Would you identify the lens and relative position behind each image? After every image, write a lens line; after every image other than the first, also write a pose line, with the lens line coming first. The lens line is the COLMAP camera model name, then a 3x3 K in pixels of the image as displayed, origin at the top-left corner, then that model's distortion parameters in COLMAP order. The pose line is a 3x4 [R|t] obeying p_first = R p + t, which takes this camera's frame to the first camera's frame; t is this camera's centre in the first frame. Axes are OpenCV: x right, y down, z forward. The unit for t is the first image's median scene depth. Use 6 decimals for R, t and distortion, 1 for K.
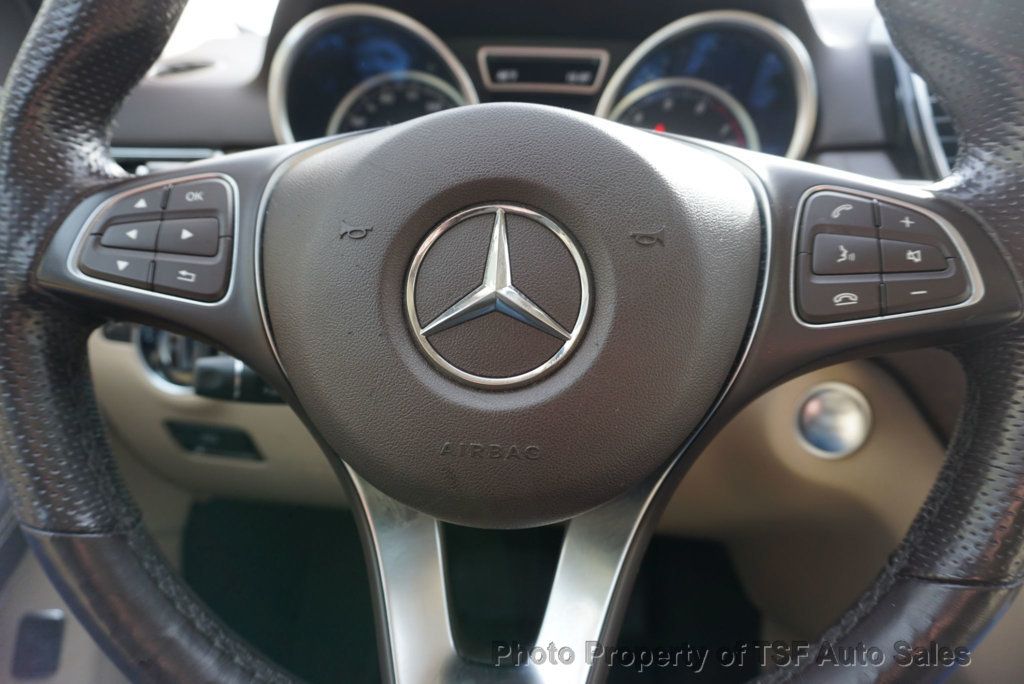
lens RADIAL K [[662.8, 0, 514.7], [0, 662.8, 346.5], [0, 0, 1]] dist [-0.023409, -0.000627]
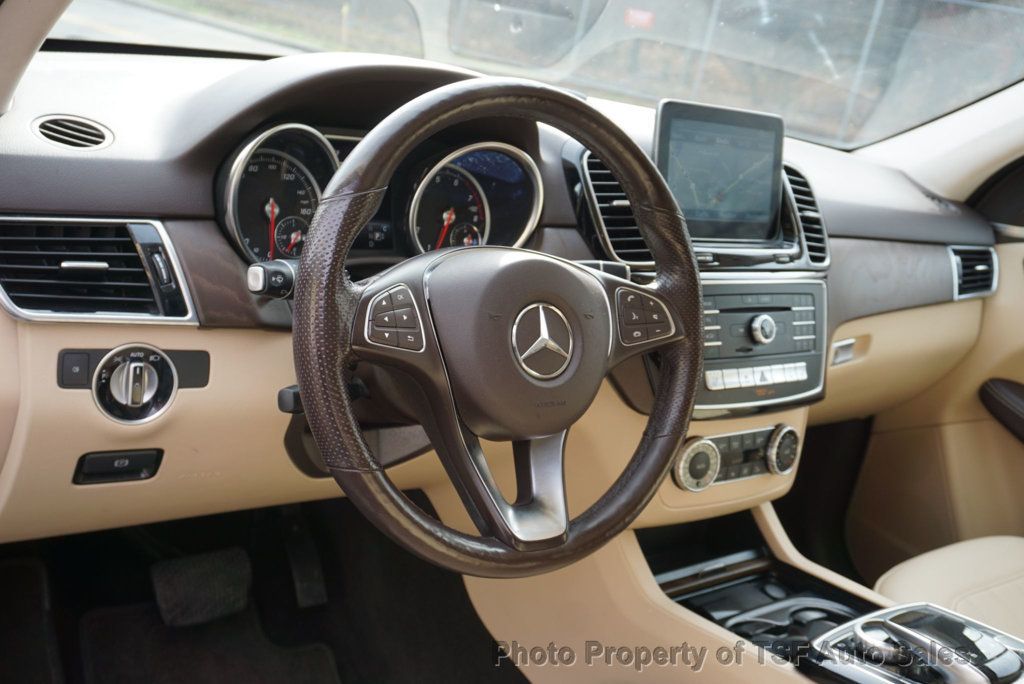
lens RADIAL K [[1006.4, 0, 505.5], [0, 1006.4, 331.8], [0, 0, 1]] dist [0.012708, 0.000000]
pose [[0.753814, -0.054783, 0.654801, -2.320975], [0.035151, 0.998454, 0.043068, -0.251409], [-0.656147, -0.009448, 0.754574, -1.548854]]
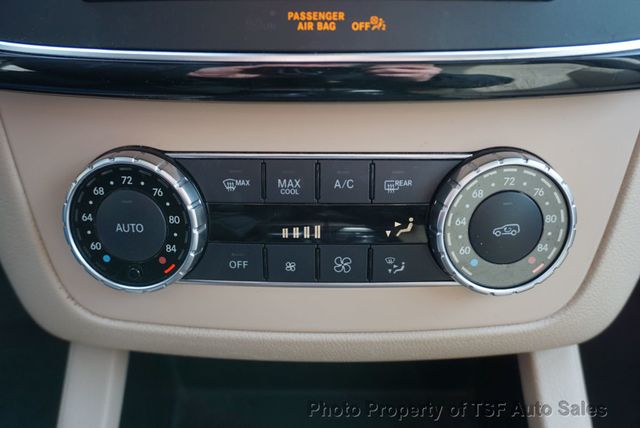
lens RADIAL K [[628.8, 0, 312.9], [0, 628.8, 215.1], [0, 0, 1]] dist [0.001103, 0.000000]
pose [[0.999299, -0.022422, 0.029982, 1.714404], [0.017593, 0.988130, 0.152612, 0.429235], [-0.033048, -0.151978, 0.987831, 0.319033]]
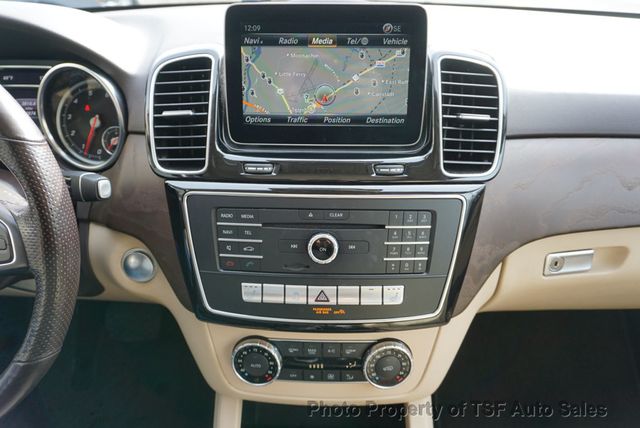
lens RADIAL K [[480.9, 0, 319.0], [0, 480.9, 208.3], [0, 0, 1]] dist [-0.026284, 0.002661]
pose [[0.999297, -0.014712, 0.034497, 1.669798], [0.008731, 0.985832, 0.167507, -0.546610], [-0.036473, -0.167088, 0.985267, -0.804730]]
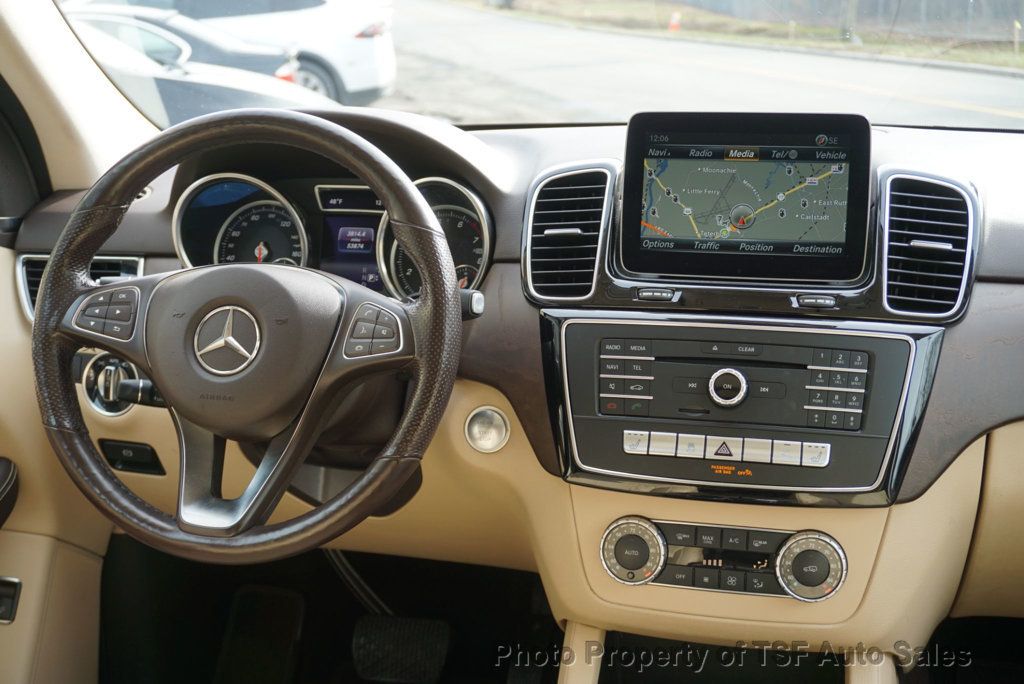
lens RADIAL K [[1352.8, 0, 508.2], [0, 1352.8, 343.1], [0, 0, 1]] dist [0.016975, 0.000000]
pose [[0.984199, 0.039638, -0.172571, 1.815614], [-0.057727, 0.993200, -0.101098, 0.372762], [0.167391, 0.109462, 0.979795, -3.704910]]
